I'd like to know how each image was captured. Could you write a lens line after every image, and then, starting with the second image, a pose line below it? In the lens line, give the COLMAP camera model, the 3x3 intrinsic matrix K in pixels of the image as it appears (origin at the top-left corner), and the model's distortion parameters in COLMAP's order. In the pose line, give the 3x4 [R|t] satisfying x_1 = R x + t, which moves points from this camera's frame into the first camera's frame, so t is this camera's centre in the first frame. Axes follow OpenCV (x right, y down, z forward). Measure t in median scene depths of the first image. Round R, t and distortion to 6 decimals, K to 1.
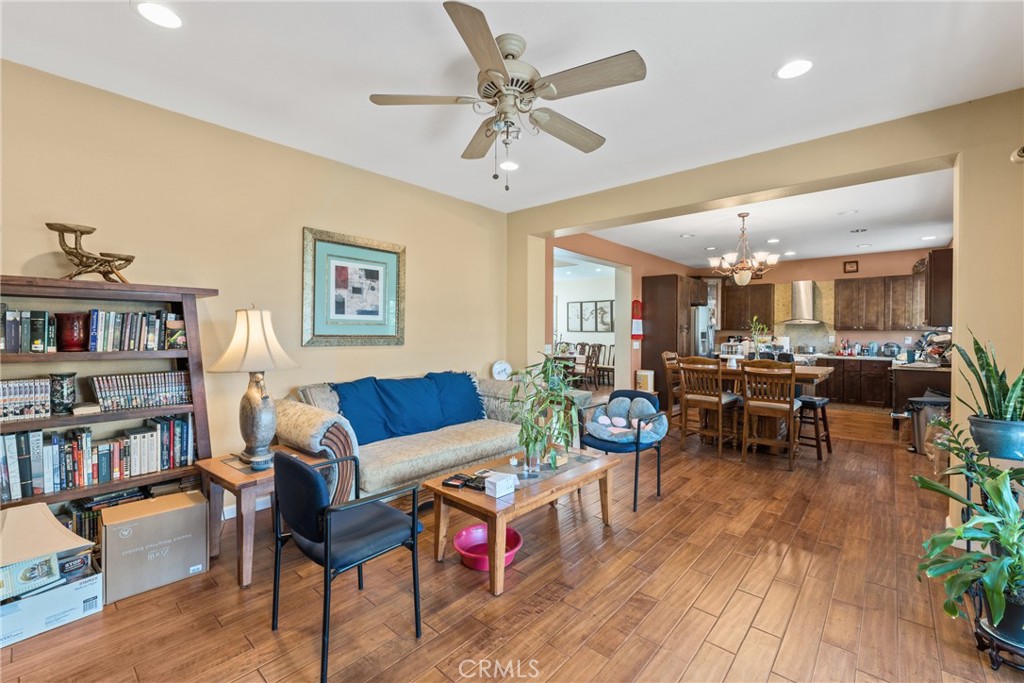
lens RADIAL K [[426.3, 0, 512.6], [0, 426.3, 336.6], [0, 0, 1]] dist [-0.000568, -0.000131]
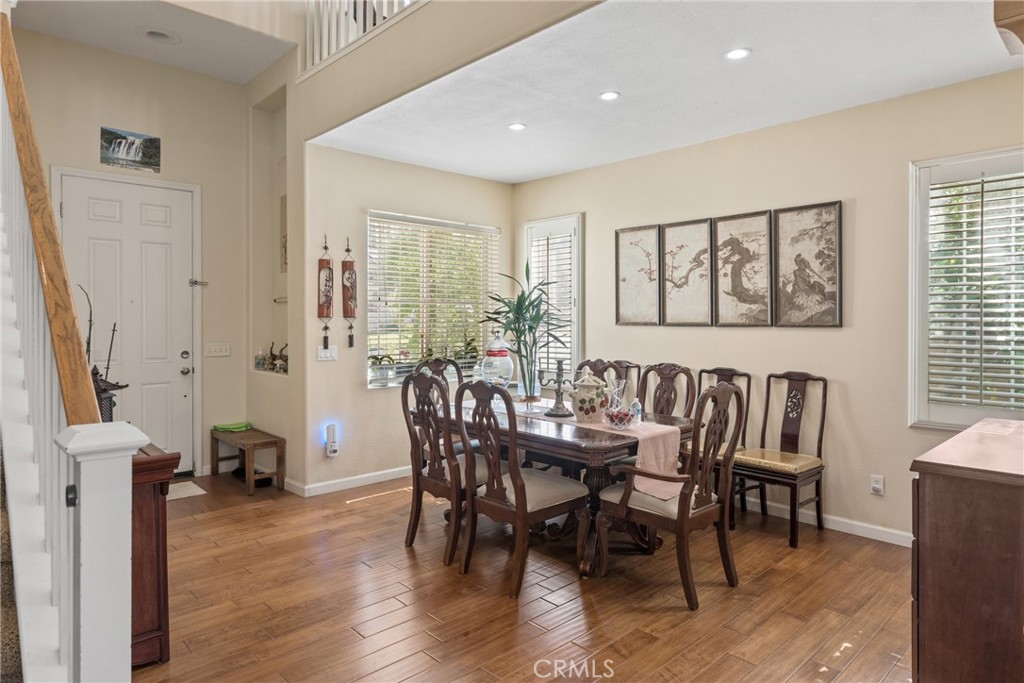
lens RADIAL K [[611.5, 0, 513.2], [0, 611.5, 334.8], [0, 0, 1]] dist [-0.001487, 0.000066]
pose [[0.997068, 0.000063, -0.076524, 0.093597], [0.000379, 0.999983, 0.005757, -0.007197], [0.076523, -0.005769, 0.997051, 0.585362]]
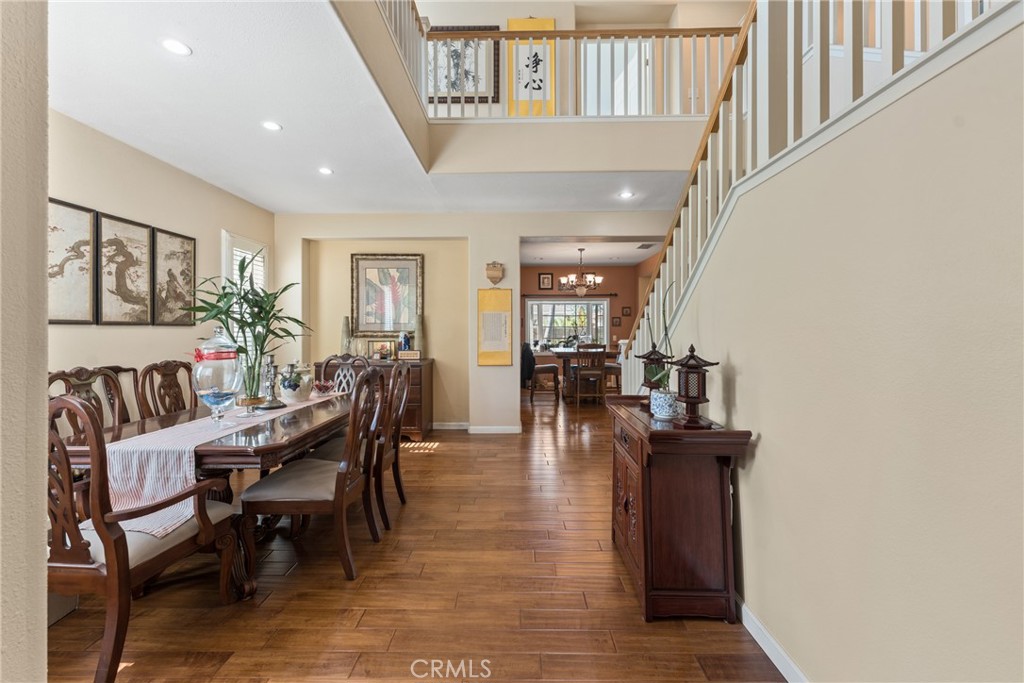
lens RADIAL K [[406.7, 0, 513.4], [0, 406.7, 337.6], [0, 0, 1]] dist [0.000922, -0.000129]
pose [[-0.657540, -0.017040, 0.753227, -0.183248], [0.008578, 0.999510, 0.030100, -0.007715], [-0.753371, 0.026253, -0.657071, 0.985843]]
